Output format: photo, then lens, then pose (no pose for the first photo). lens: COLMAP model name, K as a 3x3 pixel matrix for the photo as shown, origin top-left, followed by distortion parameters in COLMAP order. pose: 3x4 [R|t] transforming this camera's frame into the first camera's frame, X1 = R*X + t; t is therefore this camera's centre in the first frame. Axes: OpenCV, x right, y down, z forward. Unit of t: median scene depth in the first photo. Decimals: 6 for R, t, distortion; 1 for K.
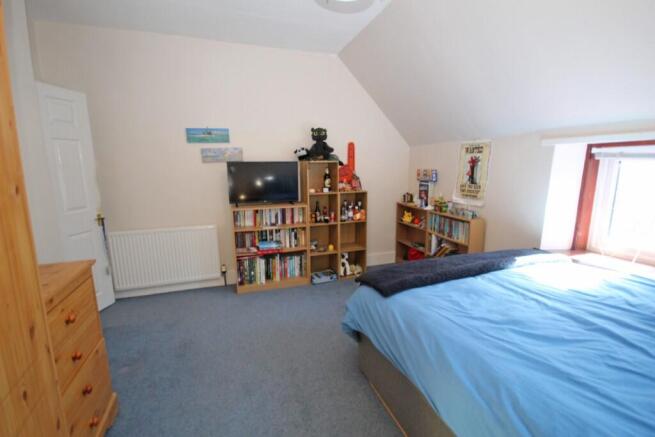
lens RADIAL K [[303.1, 0, 330.4], [0, 303.1, 219.3], [0, 0, 1]] dist [-0.000557, -0.000031]
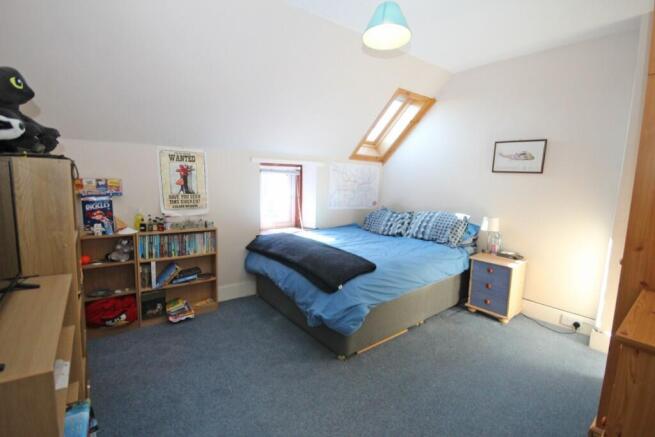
lens RADIAL K [[303.1, 0, 330.4], [0, 303.1, 219.3], [0, 0, 1]] dist [-0.000557, -0.000031]
pose [[-0.324287, -0.130071, 0.936974, -0.575934], [0.146883, 0.971565, 0.185709, -0.146668], [-0.934486, 0.197848, -0.295960, 0.861517]]
